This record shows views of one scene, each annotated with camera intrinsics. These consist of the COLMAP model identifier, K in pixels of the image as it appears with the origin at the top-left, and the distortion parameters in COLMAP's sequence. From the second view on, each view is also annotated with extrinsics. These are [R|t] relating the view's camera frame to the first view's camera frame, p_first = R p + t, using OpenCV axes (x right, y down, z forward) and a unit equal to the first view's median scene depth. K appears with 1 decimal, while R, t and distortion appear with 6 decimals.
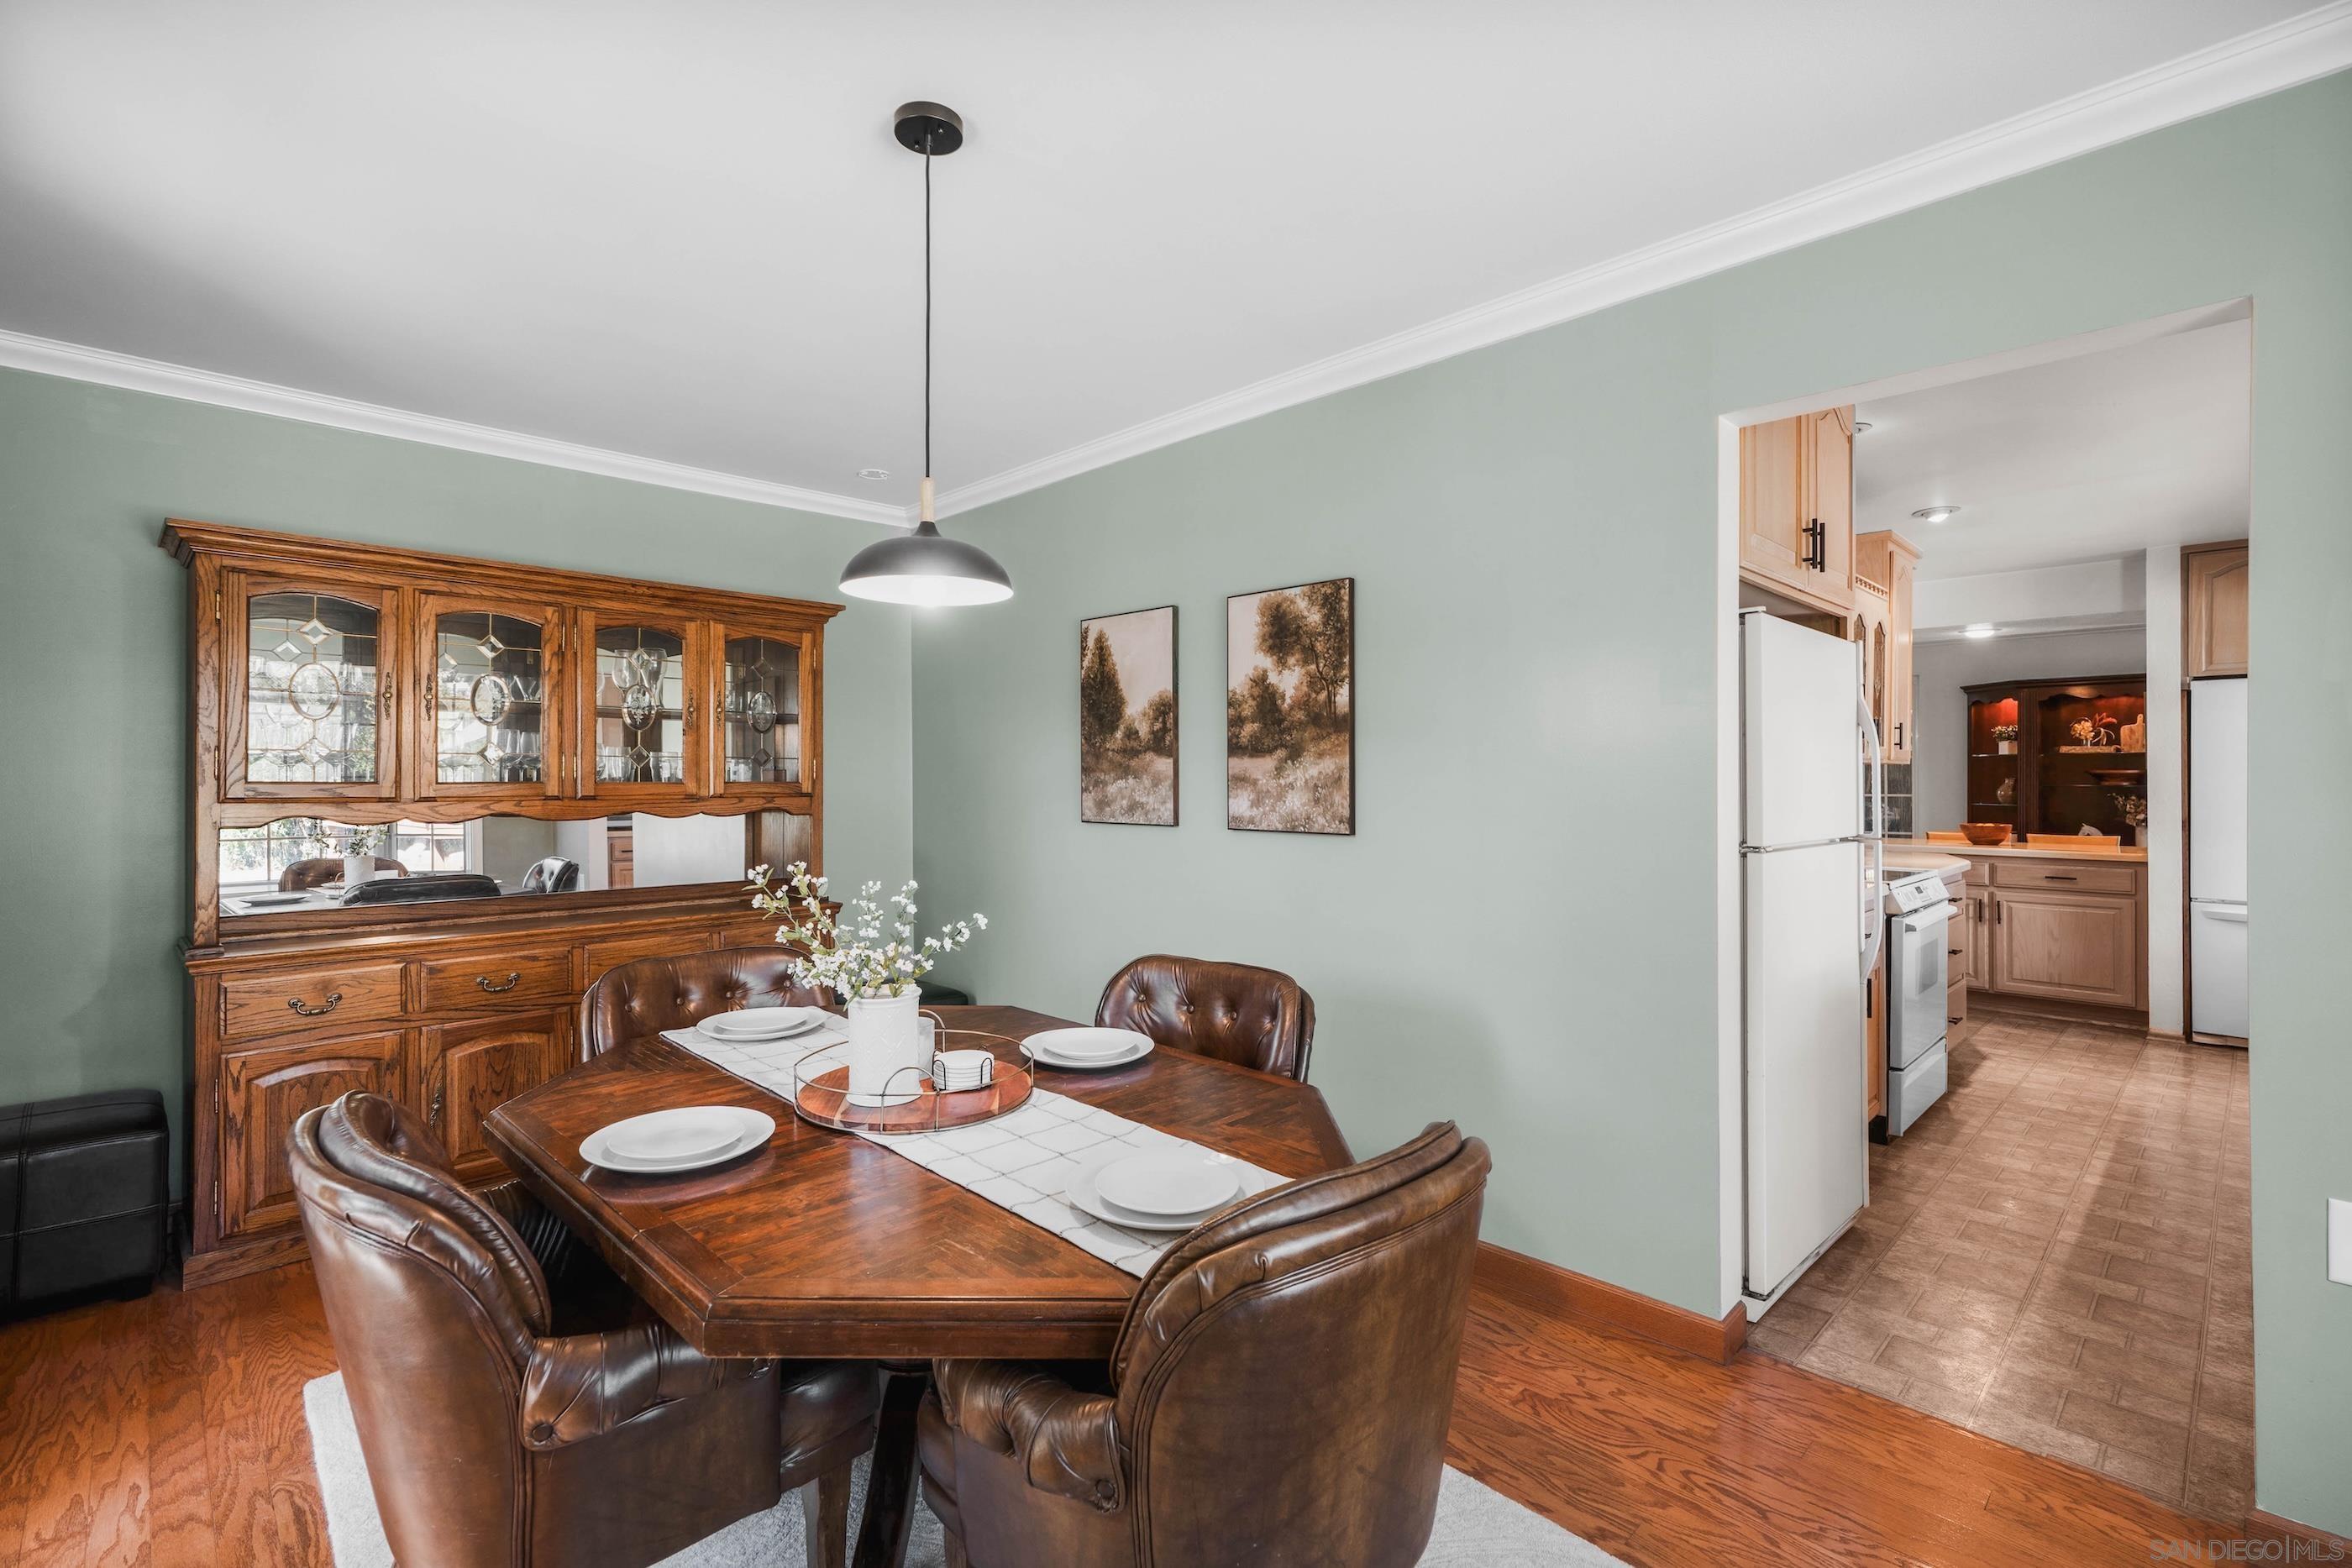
lens RADIAL K [[1067.2, 0, 1175.1], [0, 1067.2, 773.2], [0, 0, 1]] dist [0.000935, 0.000157]
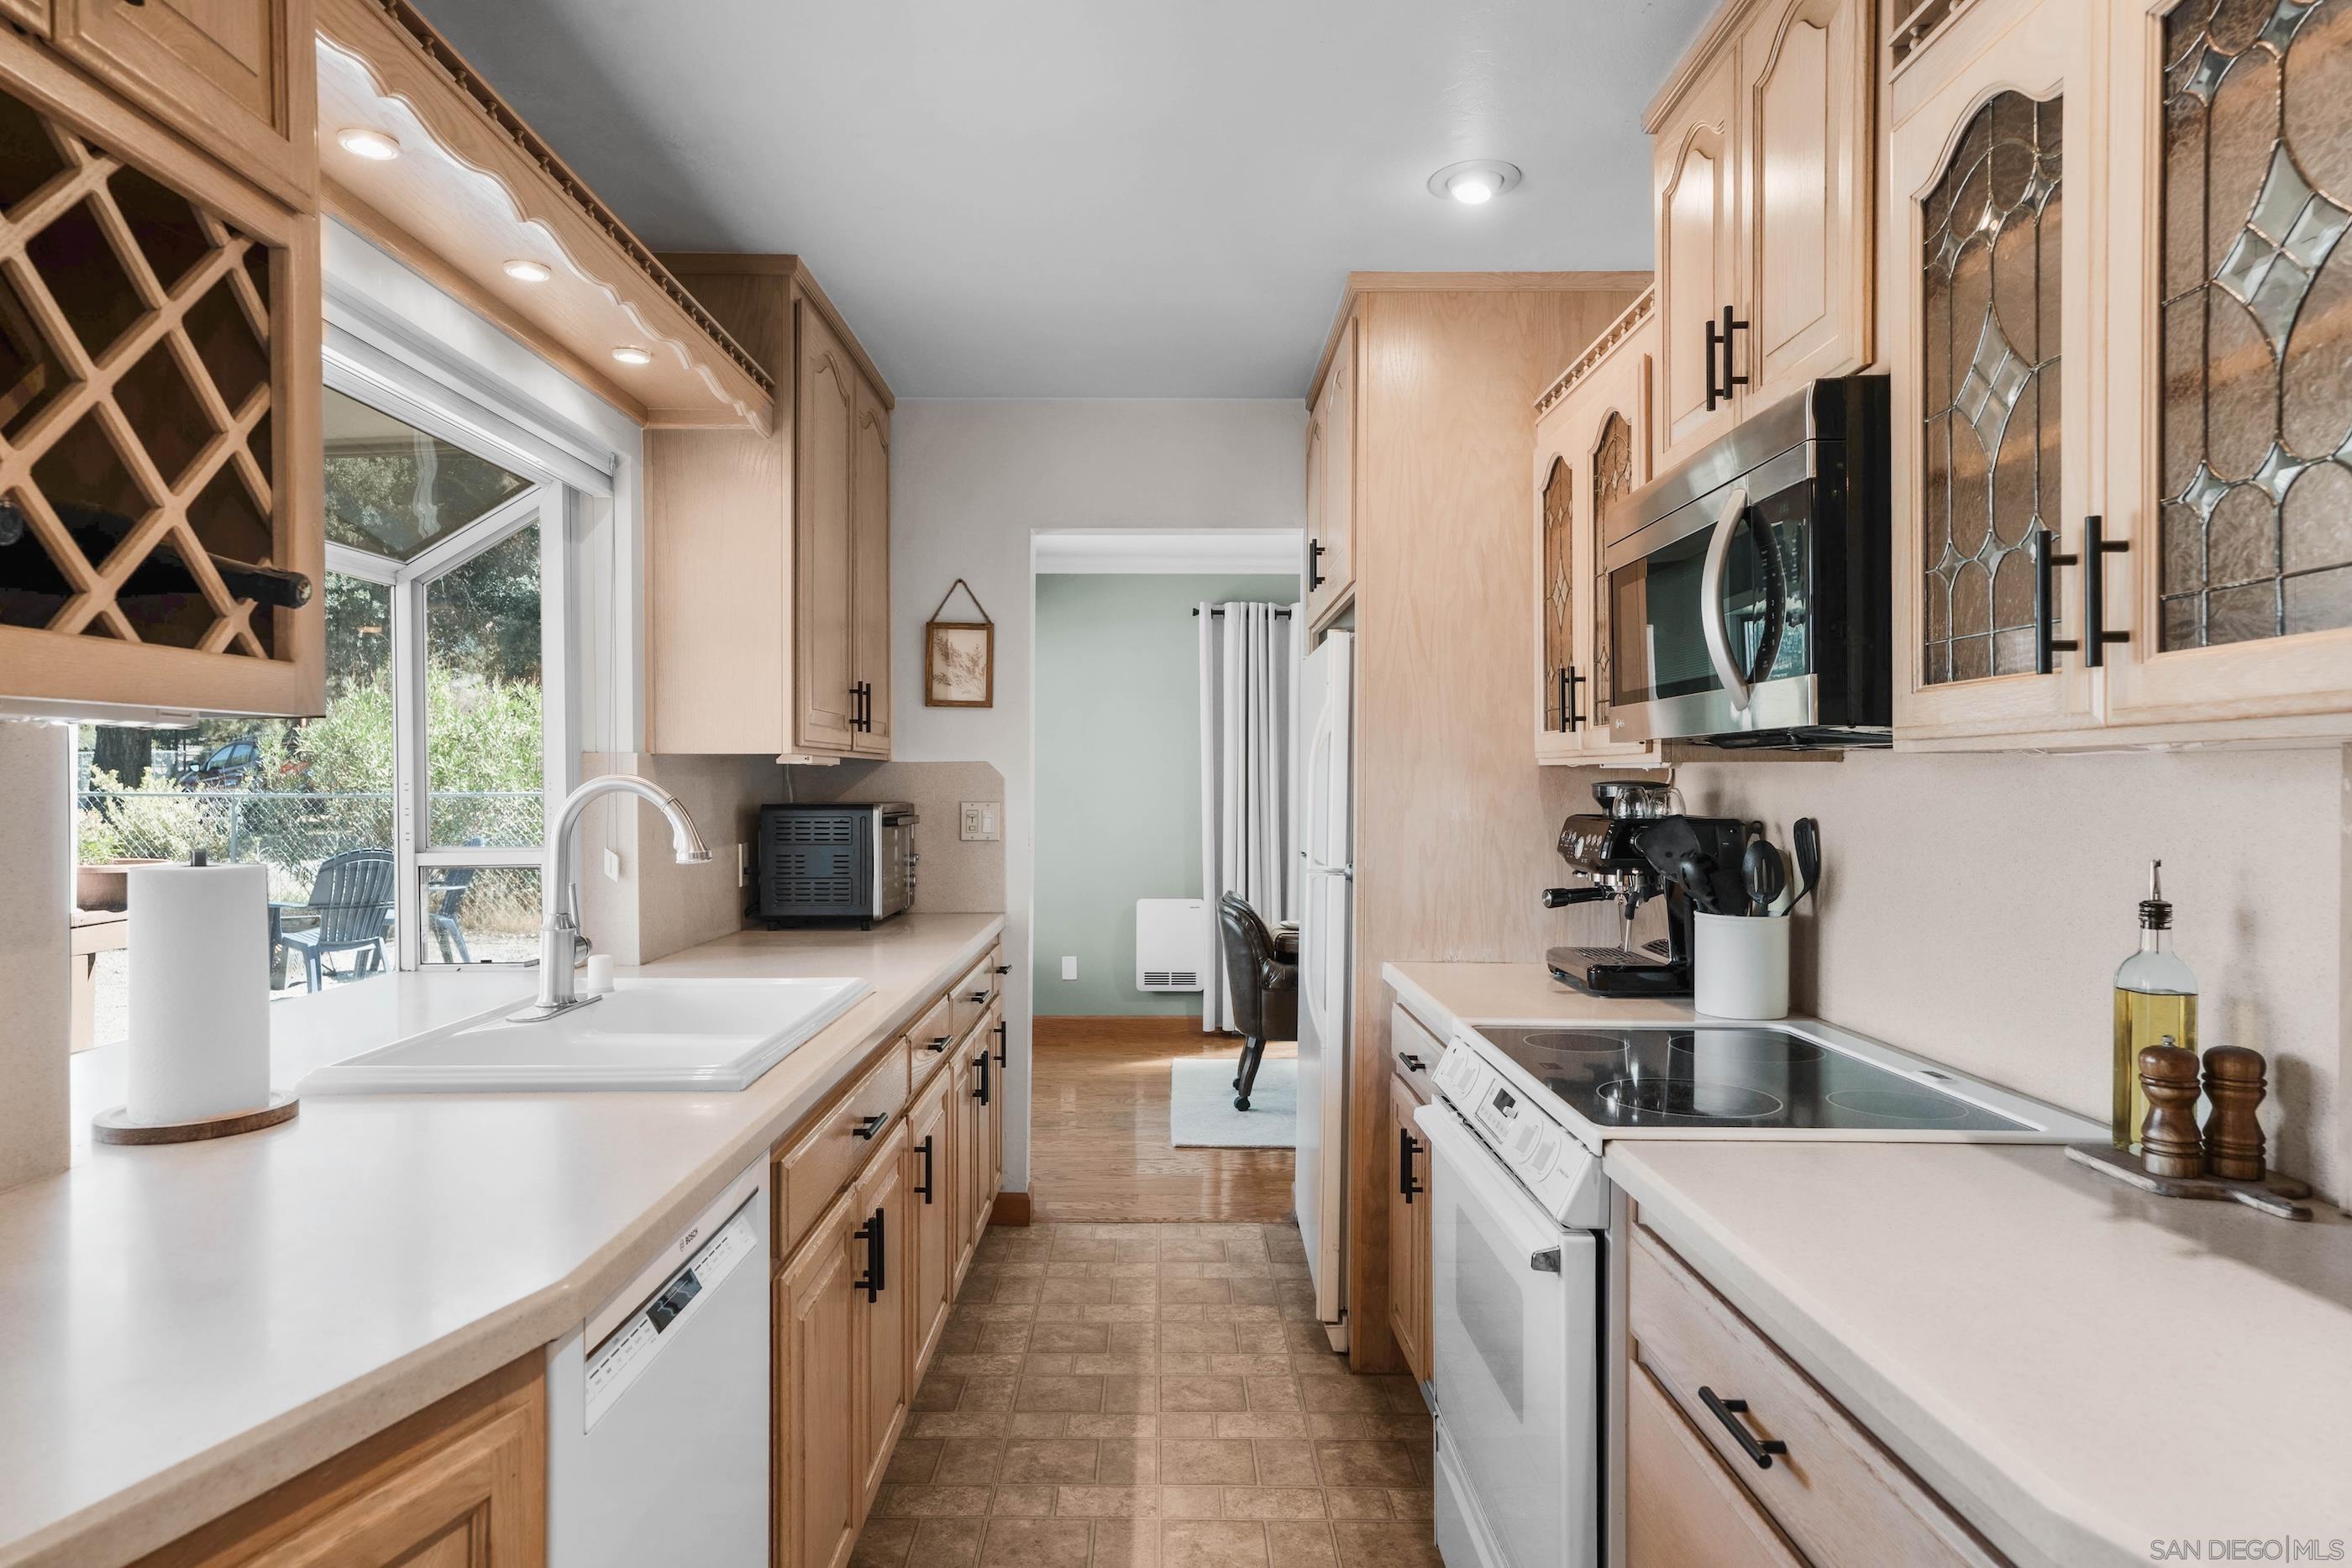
lens RADIAL K [[1386.0, 0, 1165.5], [0, 1386.0, 784.2], [0, 0, 1]] dist [0.004606, 0.027563]
pose [[-0.698972, 0.002648, -0.715144, 1.584754], [0.002946, 0.999995, 0.000823, -0.009962], [0.715143, -0.001531, -0.698977, 1.762998]]
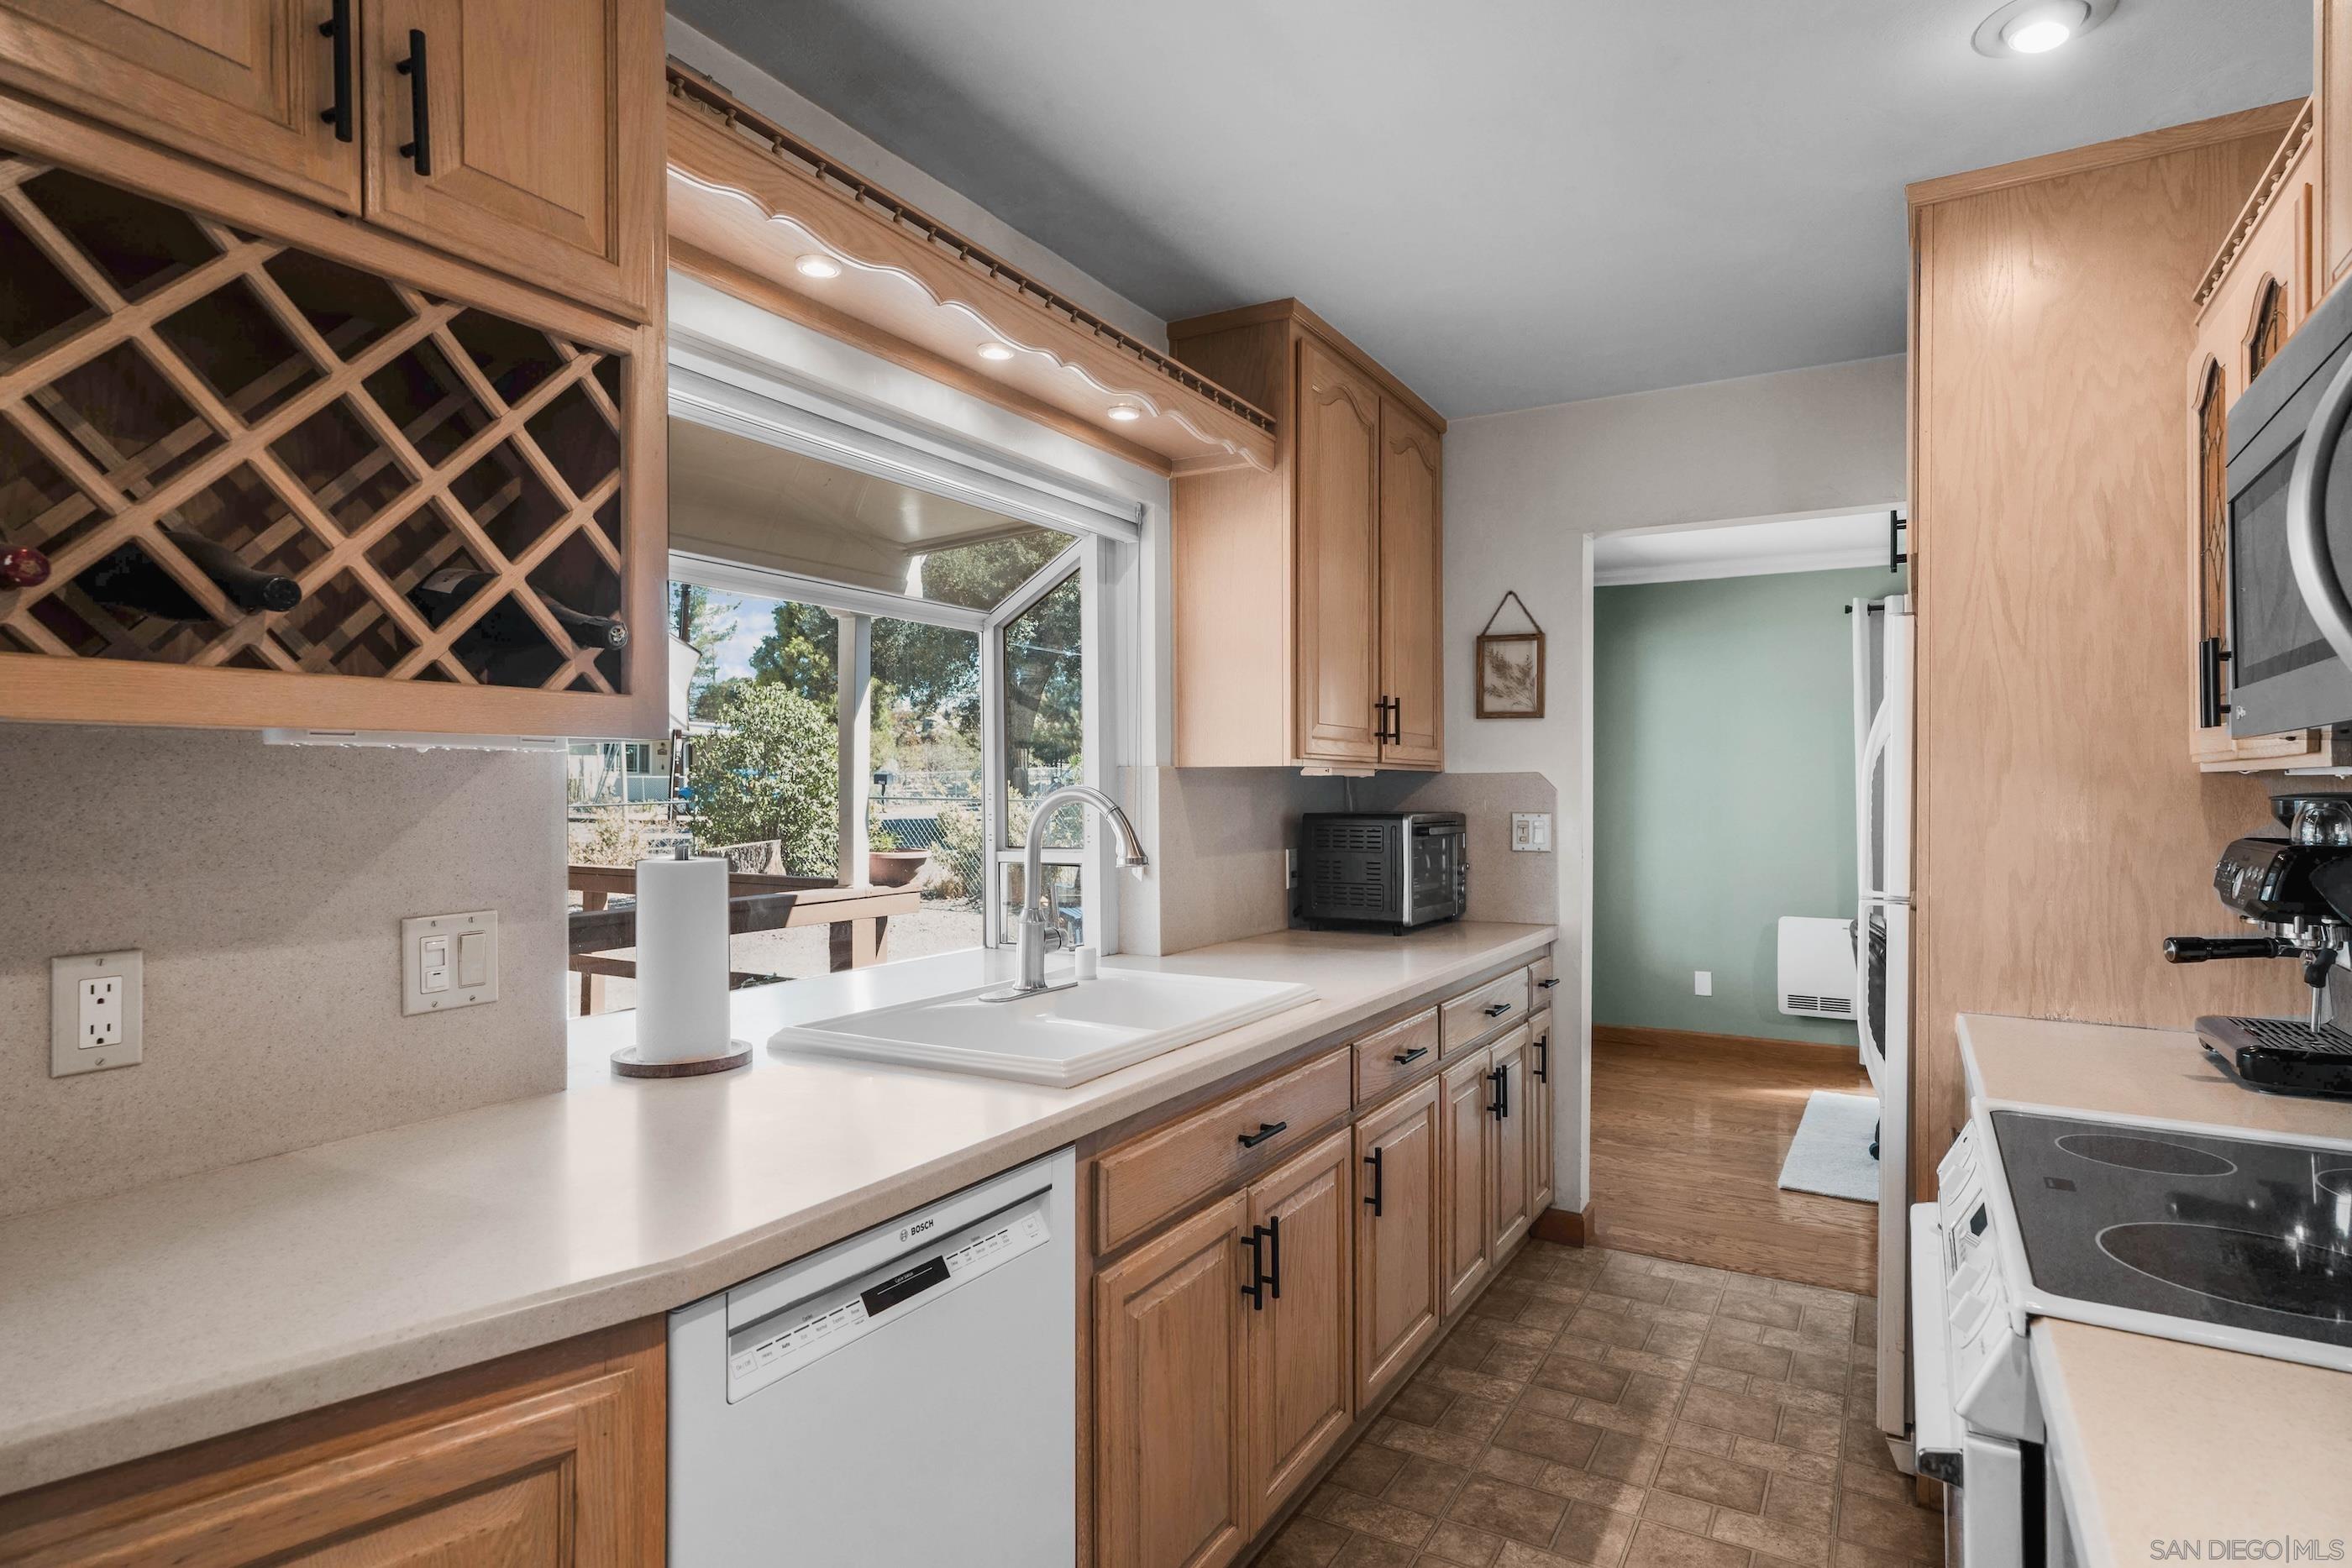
lens RADIAL K [[1253.5, 0, 1185.2], [0, 1253.5, 785.1], [0, 0, 1]] dist [-0.001654, 0.018916]
pose [[-0.963855, -0.000230, -0.266427, 1.381086], [0.001773, 0.999972, -0.007277, -0.010874], [0.266421, -0.007486, -0.963828, 1.775173]]
